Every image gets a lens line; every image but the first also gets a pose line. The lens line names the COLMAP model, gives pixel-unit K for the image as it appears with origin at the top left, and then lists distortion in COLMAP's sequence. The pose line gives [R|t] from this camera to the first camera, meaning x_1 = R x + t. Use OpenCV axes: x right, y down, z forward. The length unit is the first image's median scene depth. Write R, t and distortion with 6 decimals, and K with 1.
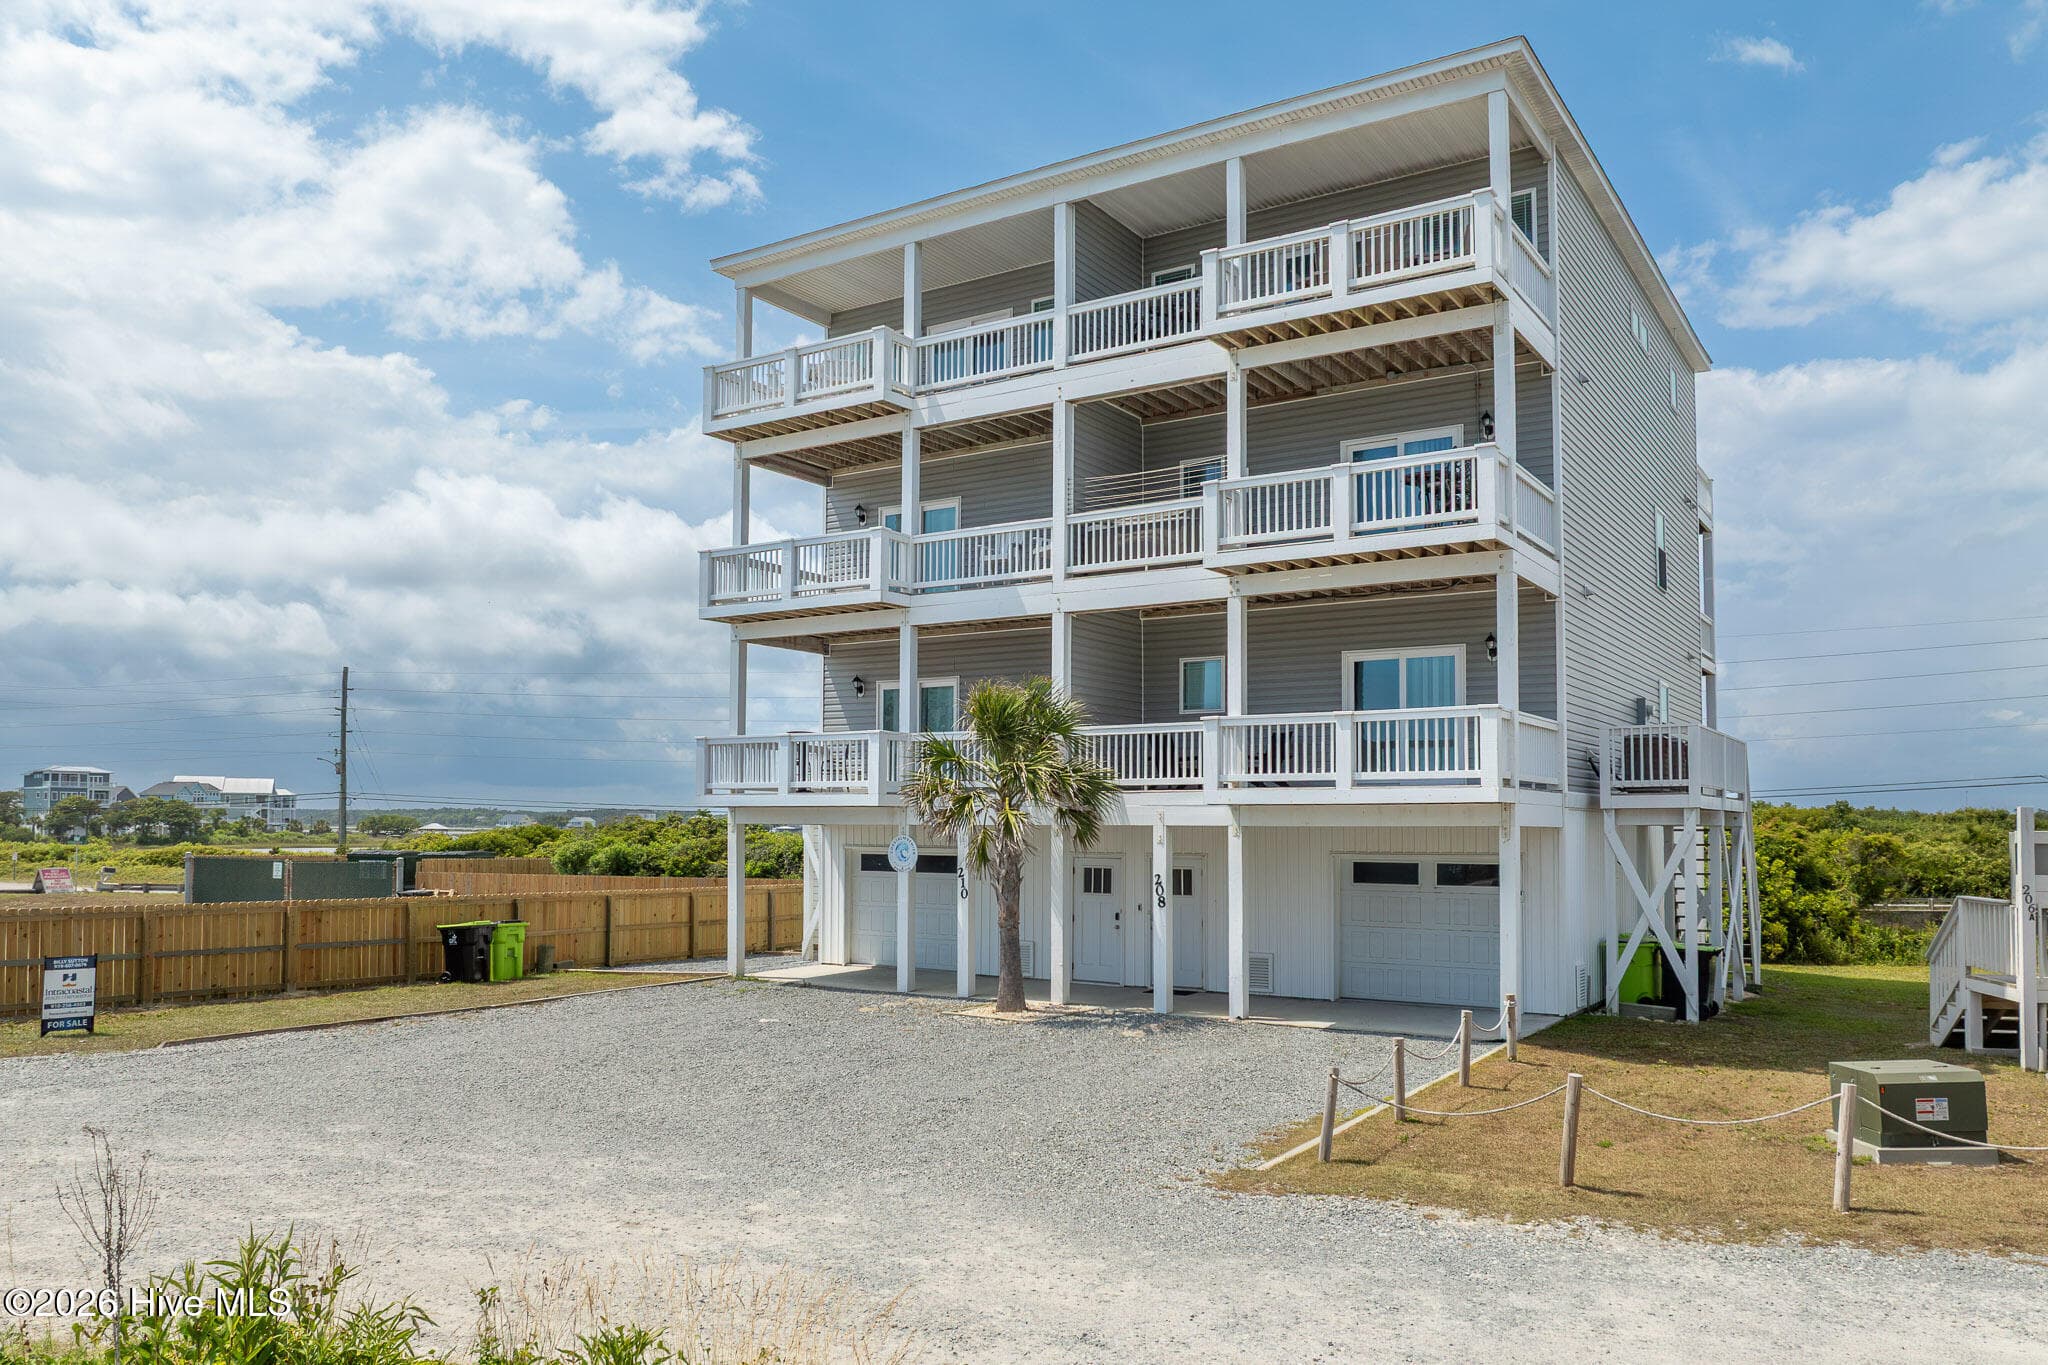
lens RADIAL K [[1456.8, 0, 934.5], [0, 1456.8, 740.6], [0, 0, 1]] dist [-0.033410, 0.002237]
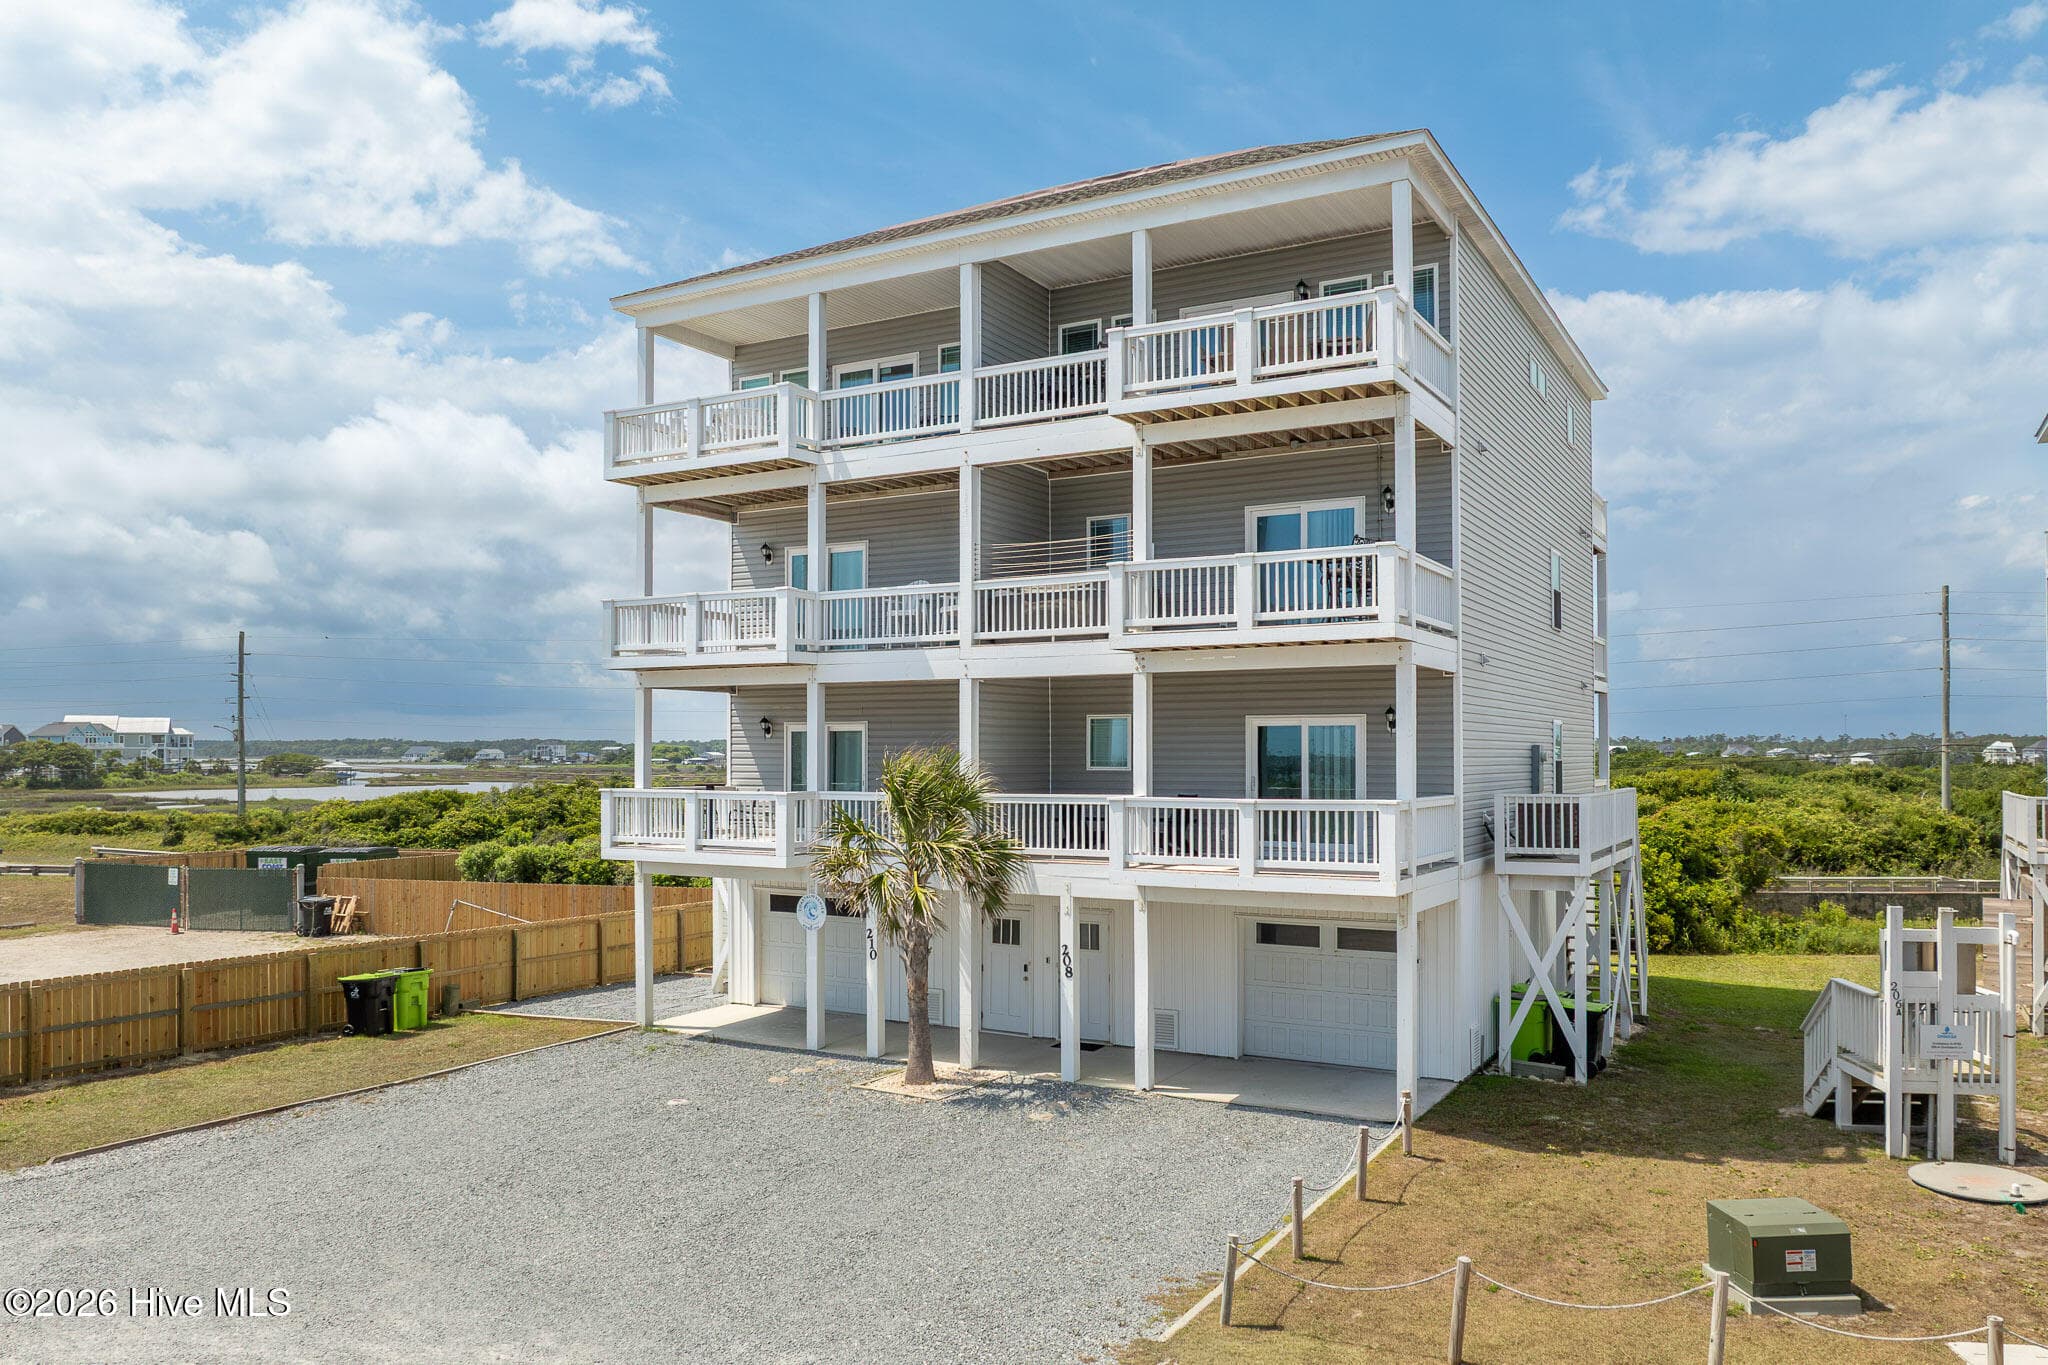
lens RADIAL K [[1456.8, 0, 933.0], [0, 1456.8, 666.9], [0, 0, 1]] dist [-0.033410, 0.002237]
pose [[0.998328, -0.006497, 0.057437, 0.005384], [0.004858, 0.999578, 0.028631, -0.124587], [-0.057599, -0.028304, 0.997938, 0.004460]]
